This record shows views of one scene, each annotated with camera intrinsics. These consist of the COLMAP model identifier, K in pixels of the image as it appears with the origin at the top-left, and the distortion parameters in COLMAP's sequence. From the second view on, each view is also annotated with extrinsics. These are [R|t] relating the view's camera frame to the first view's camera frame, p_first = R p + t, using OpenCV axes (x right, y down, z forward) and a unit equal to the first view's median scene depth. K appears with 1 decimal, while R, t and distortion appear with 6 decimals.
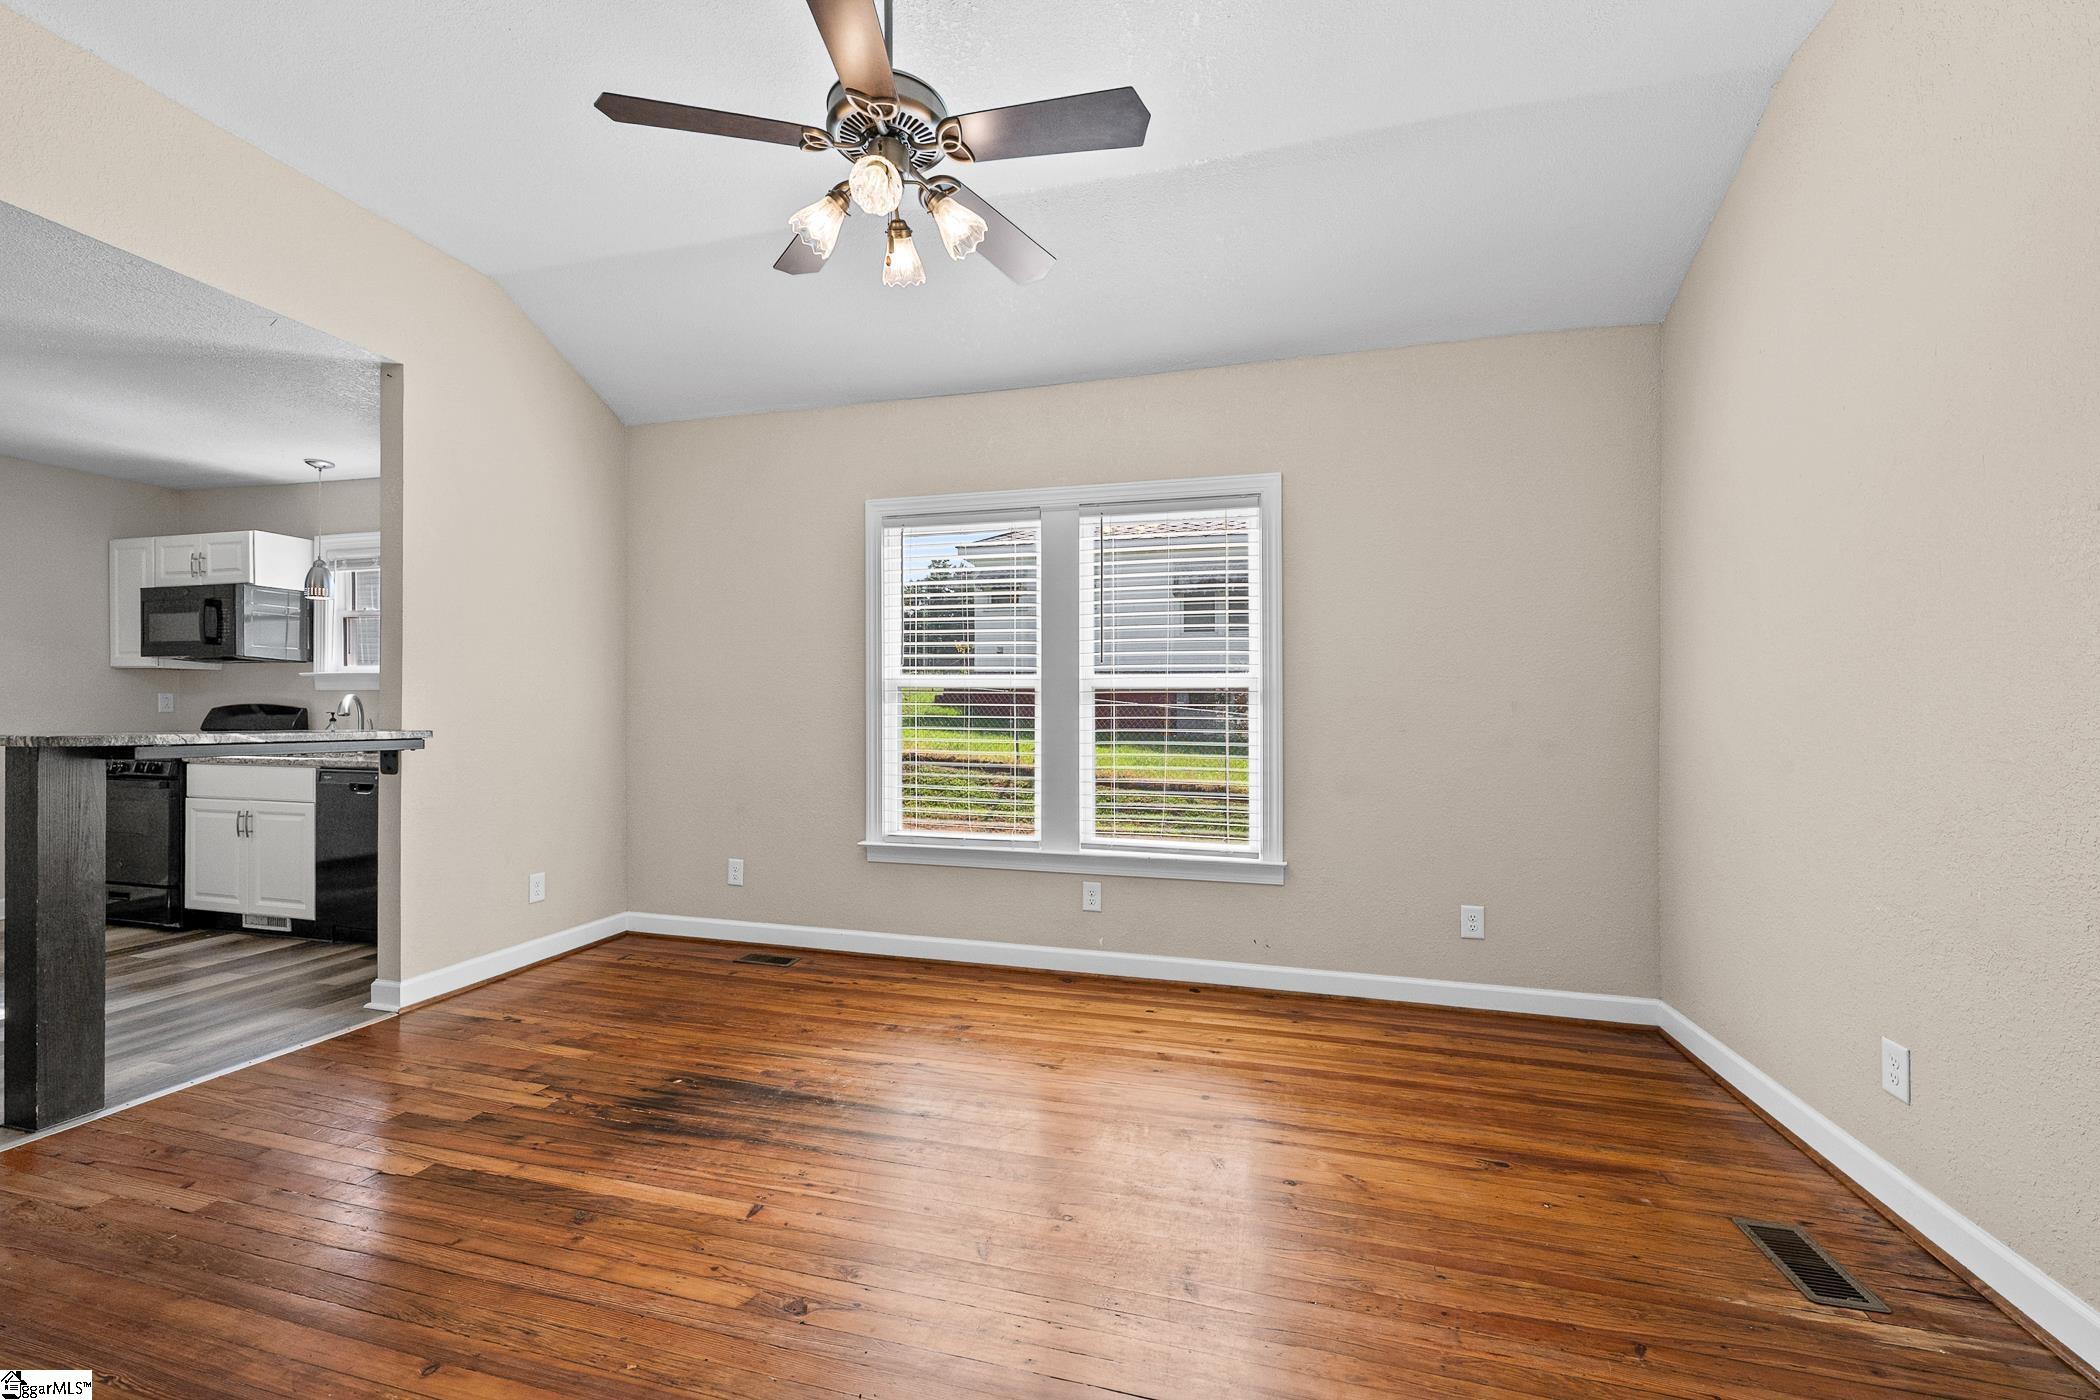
lens RADIAL K [[826.5, 0, 1049.6], [0, 826.5, 732.7], [0, 0, 1]] dist [-0.003243, -0.000110]
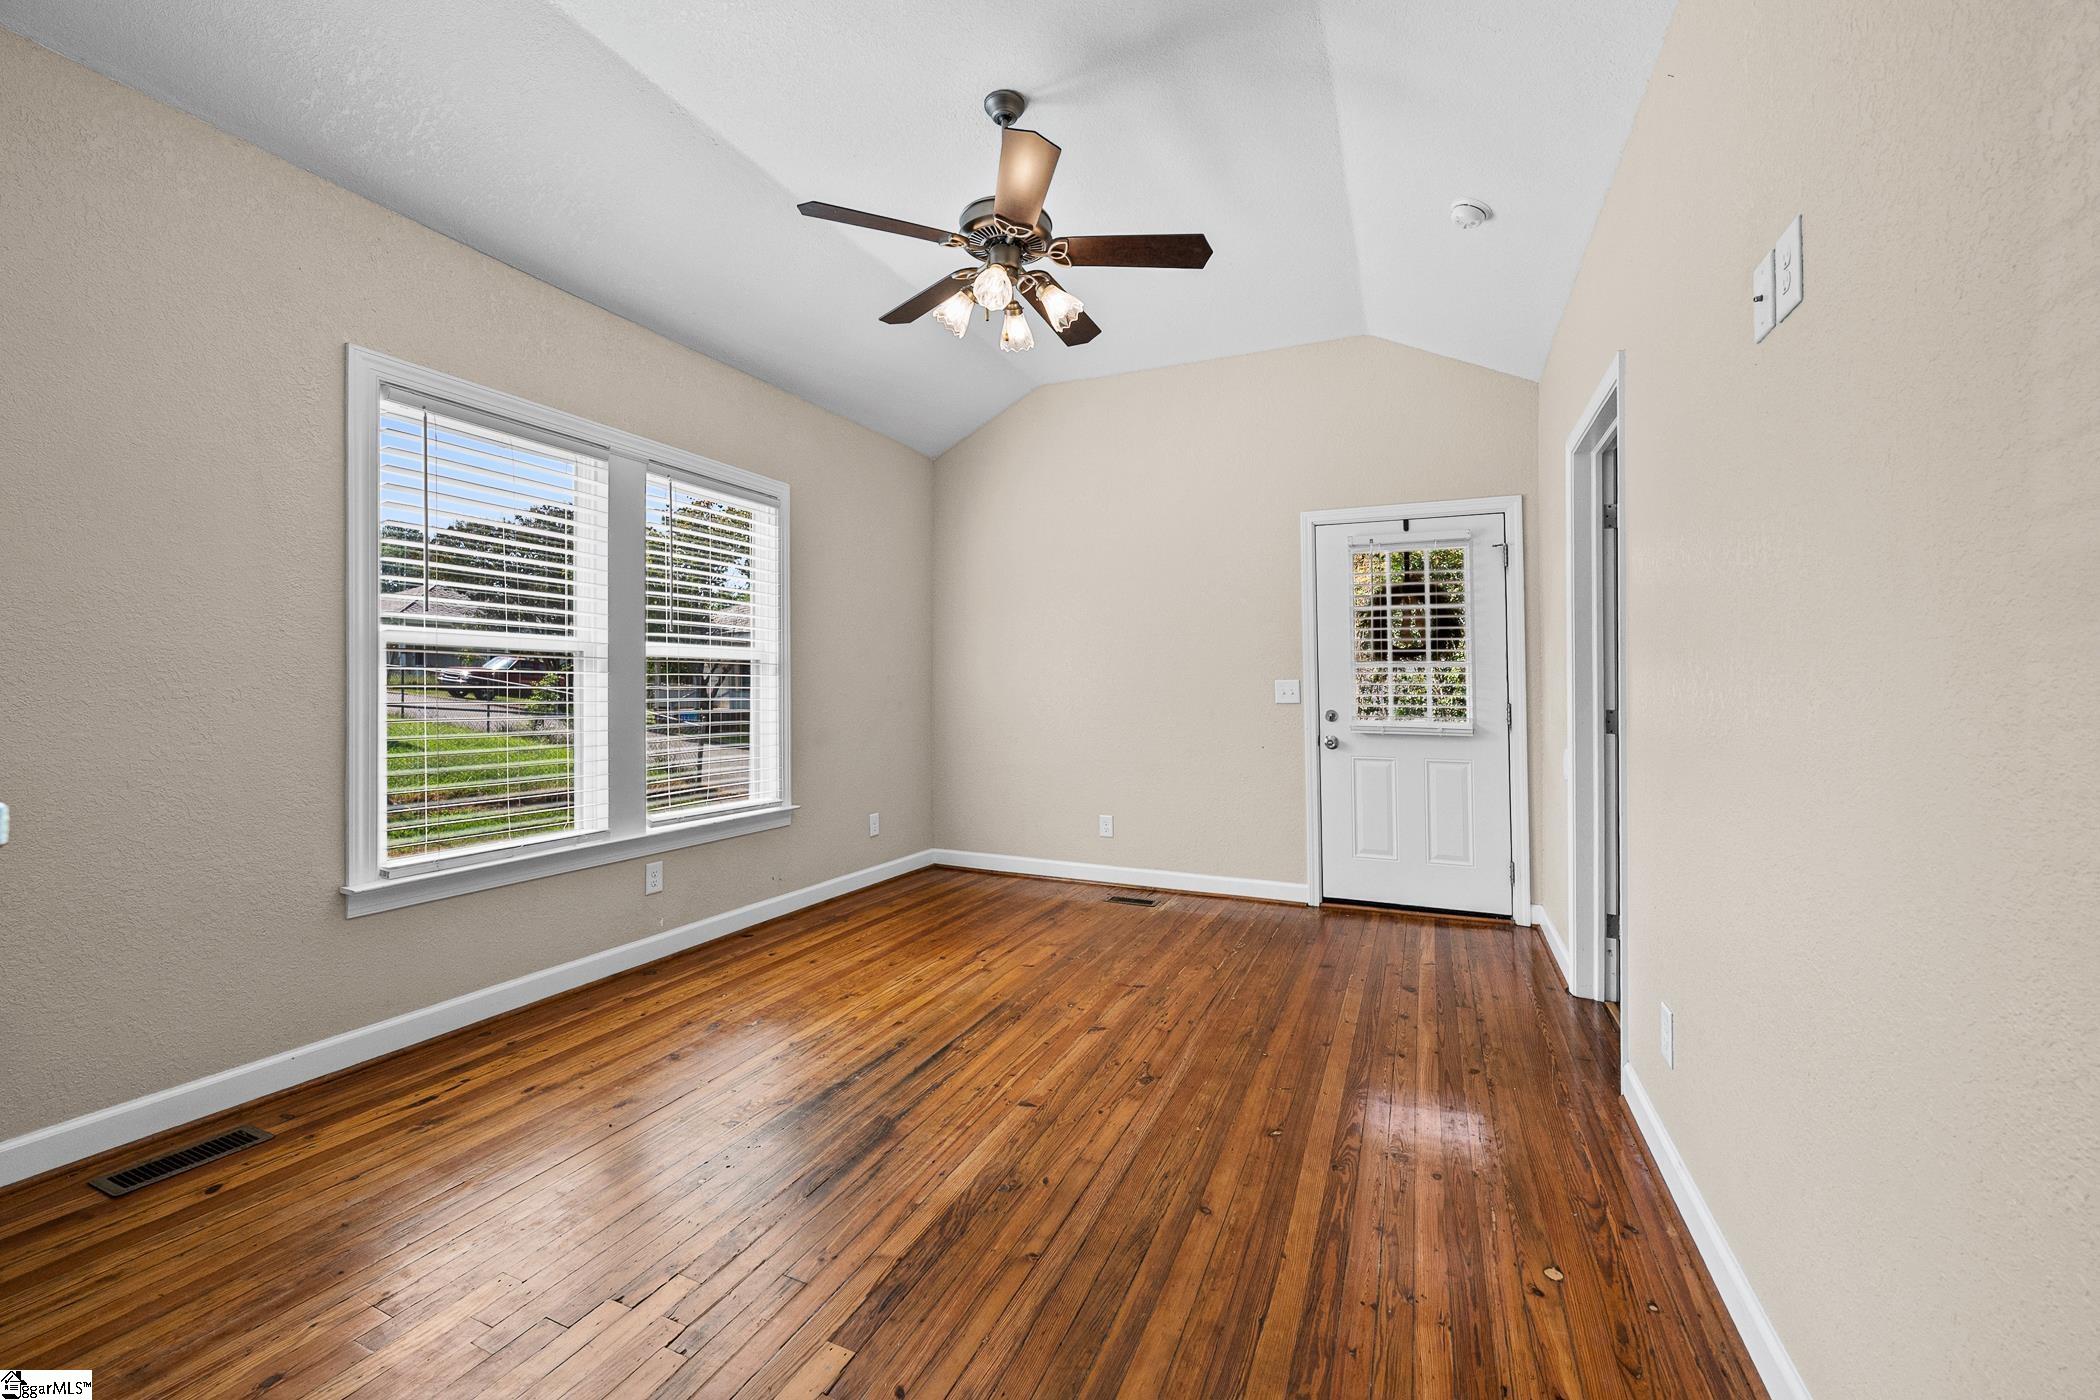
lens RADIAL K [[833.0, 0, 1044.5], [0, 833.0, 684.8], [0, 0, 1]] dist [0.000694, 0.000178]
pose [[0.166265, -0.000892, 0.986081, -0.861180], [0.016185, 0.999867, -0.001824, -0.012622], [-0.985948, 0.016263, 0.166258, 0.428965]]
